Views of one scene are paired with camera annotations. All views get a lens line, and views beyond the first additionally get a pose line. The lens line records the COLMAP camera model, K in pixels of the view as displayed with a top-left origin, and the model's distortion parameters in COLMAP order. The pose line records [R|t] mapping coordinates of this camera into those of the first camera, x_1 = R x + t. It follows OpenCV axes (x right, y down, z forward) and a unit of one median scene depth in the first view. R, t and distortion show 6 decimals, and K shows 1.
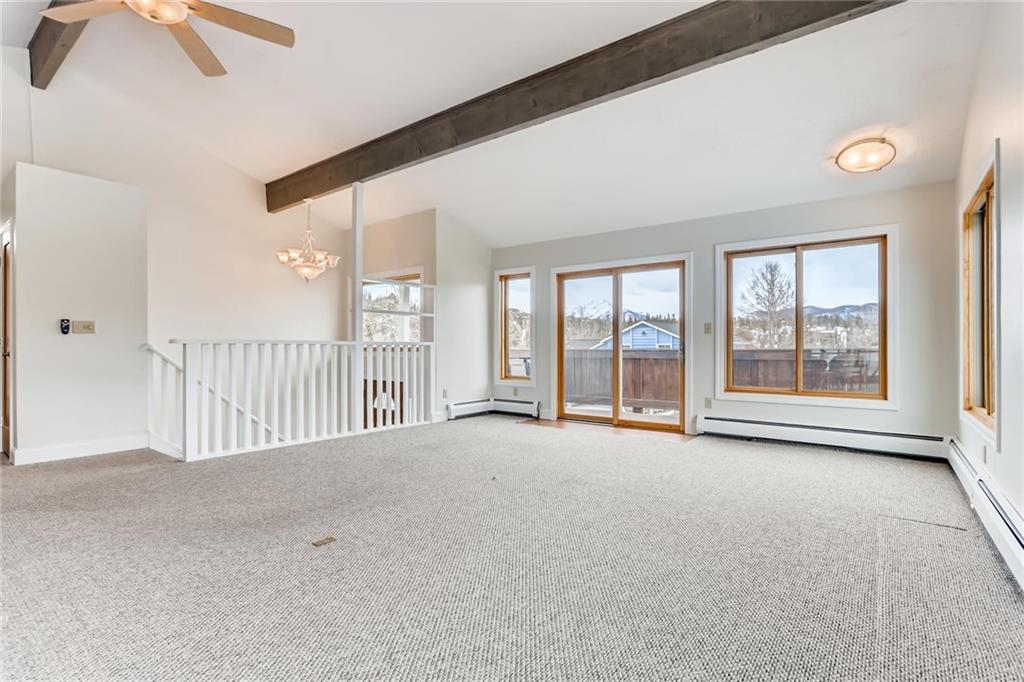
lens RADIAL K [[499.1, 0, 507.6], [0, 499.1, 343.3], [0, 0, 1]] dist [-0.028613, 0.026900]
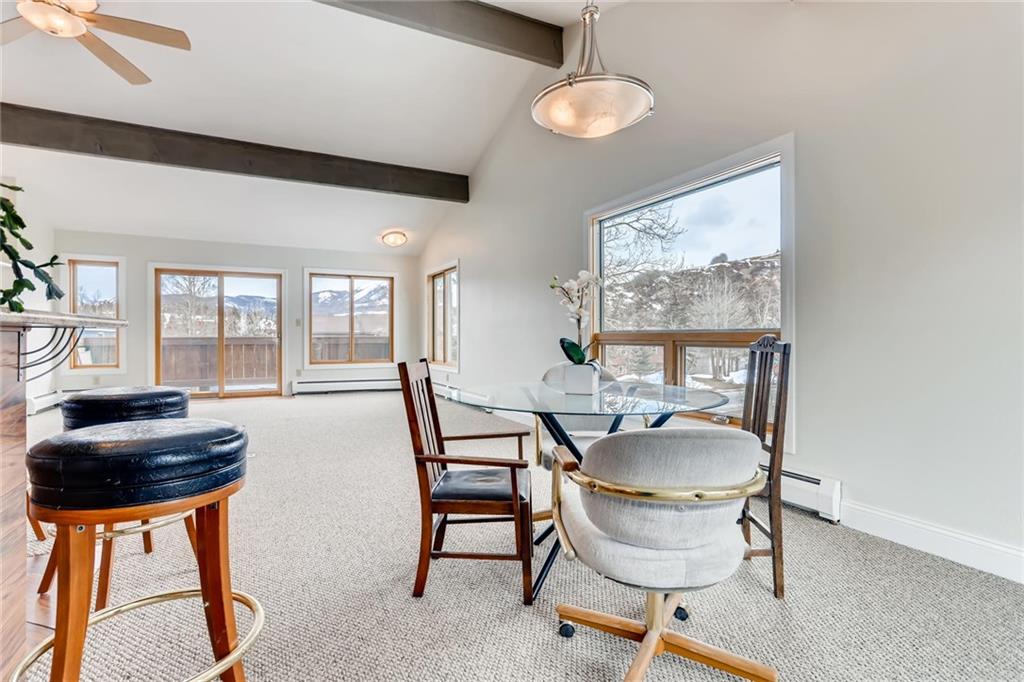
lens RADIAL K [[499.1, 0, 507.6], [0, 499.1, 343.3], [0, 0, 1]] dist [-0.028613, 0.026900]
pose [[0.430067, -0.014311, 0.902684, -0.678109], [-0.007288, 0.999787, 0.019323, -0.001454], [-0.902768, -0.014889, 0.429871, -0.206843]]
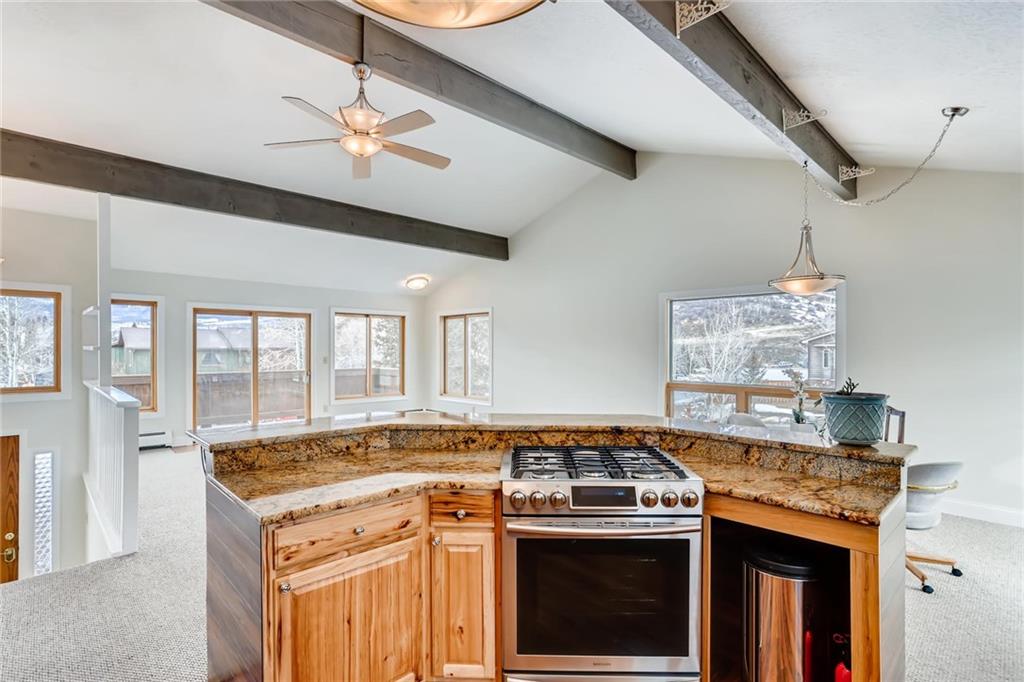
lens RADIAL K [[499.1, 0, 507.6], [0, 499.1, 343.3], [0, 0, 1]] dist [-0.028613, 0.026900]
pose [[0.162467, 0.021157, 0.986487, -1.047591], [-0.003970, 0.999776, -0.020789, -0.054051], [-0.986706, -0.000539, 0.162514, 0.189644]]
